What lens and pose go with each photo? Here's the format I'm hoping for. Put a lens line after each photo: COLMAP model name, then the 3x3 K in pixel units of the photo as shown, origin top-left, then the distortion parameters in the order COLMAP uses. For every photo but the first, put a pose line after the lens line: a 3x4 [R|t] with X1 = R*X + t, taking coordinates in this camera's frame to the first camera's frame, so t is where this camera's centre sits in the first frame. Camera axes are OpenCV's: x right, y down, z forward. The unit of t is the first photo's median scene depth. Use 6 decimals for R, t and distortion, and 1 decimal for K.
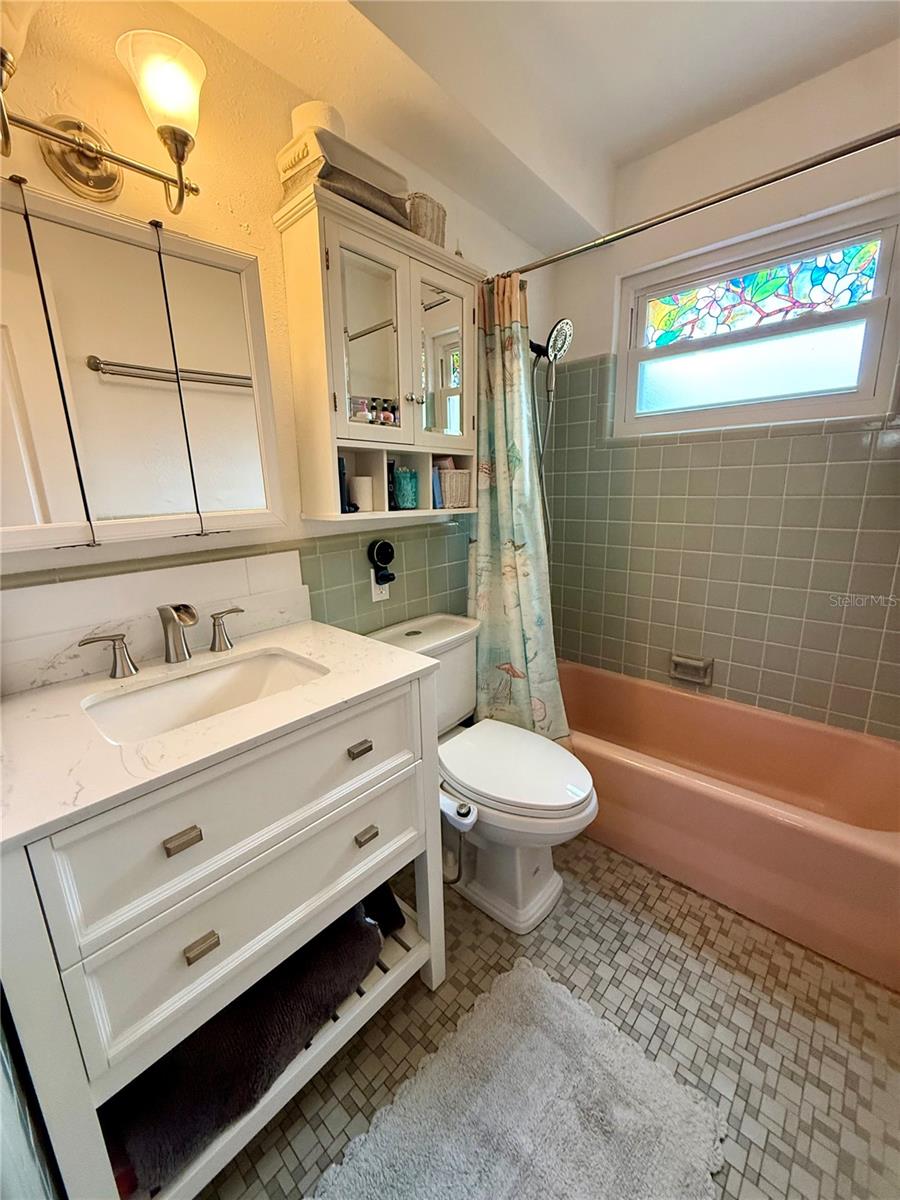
lens RADIAL K [[479.2, 0, 449.5], [0, 479.2, 597.8], [0, 0, 1]] dist [0.000085, 0.000408]
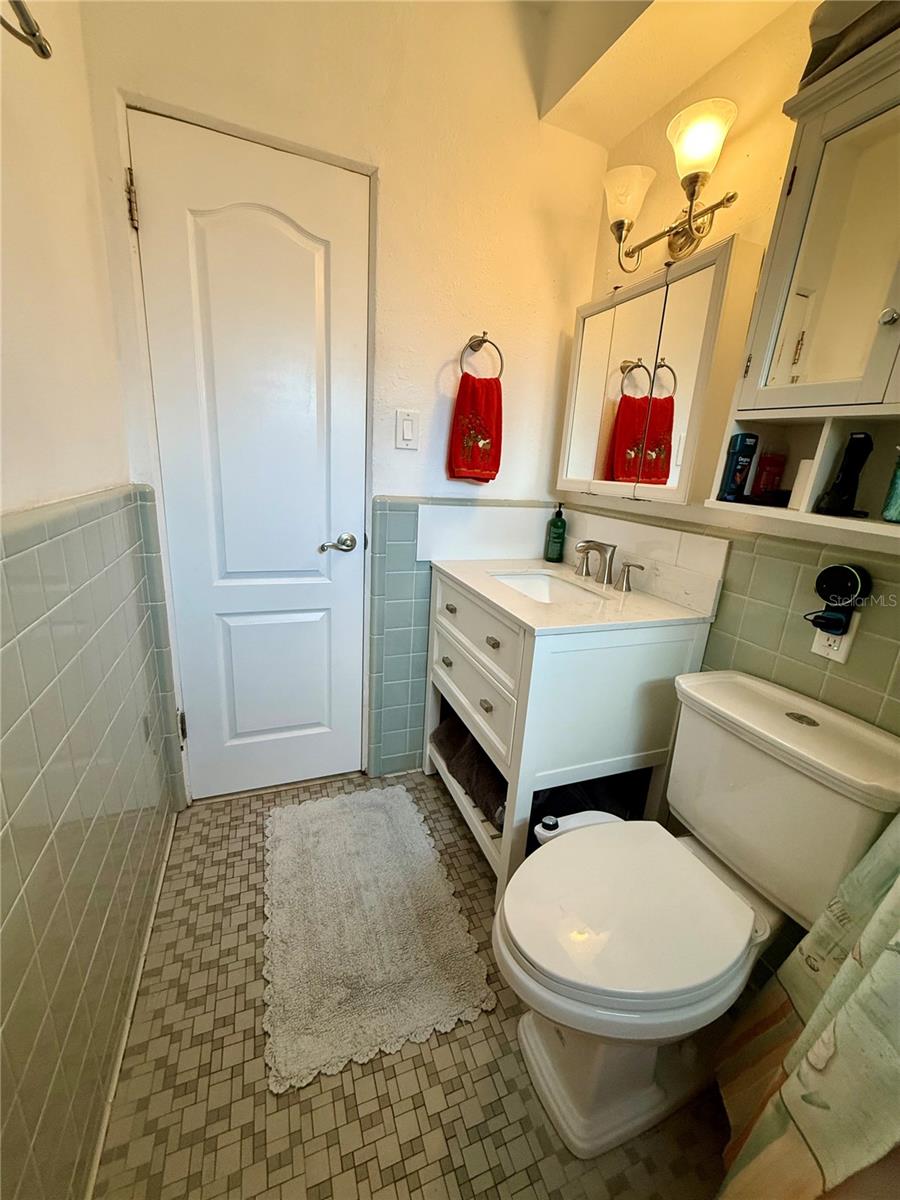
lens RADIAL K [[479.2, 0, 451.0], [0, 479.2, 598.9], [0, 0, 1]] dist [0.000085, 0.000408]
pose [[-0.442224, 0.244041, -0.863065, 0.795598], [-0.259073, 0.886496, 0.383413, -0.234095], [0.858673, 0.393151, -0.328805, 0.980507]]
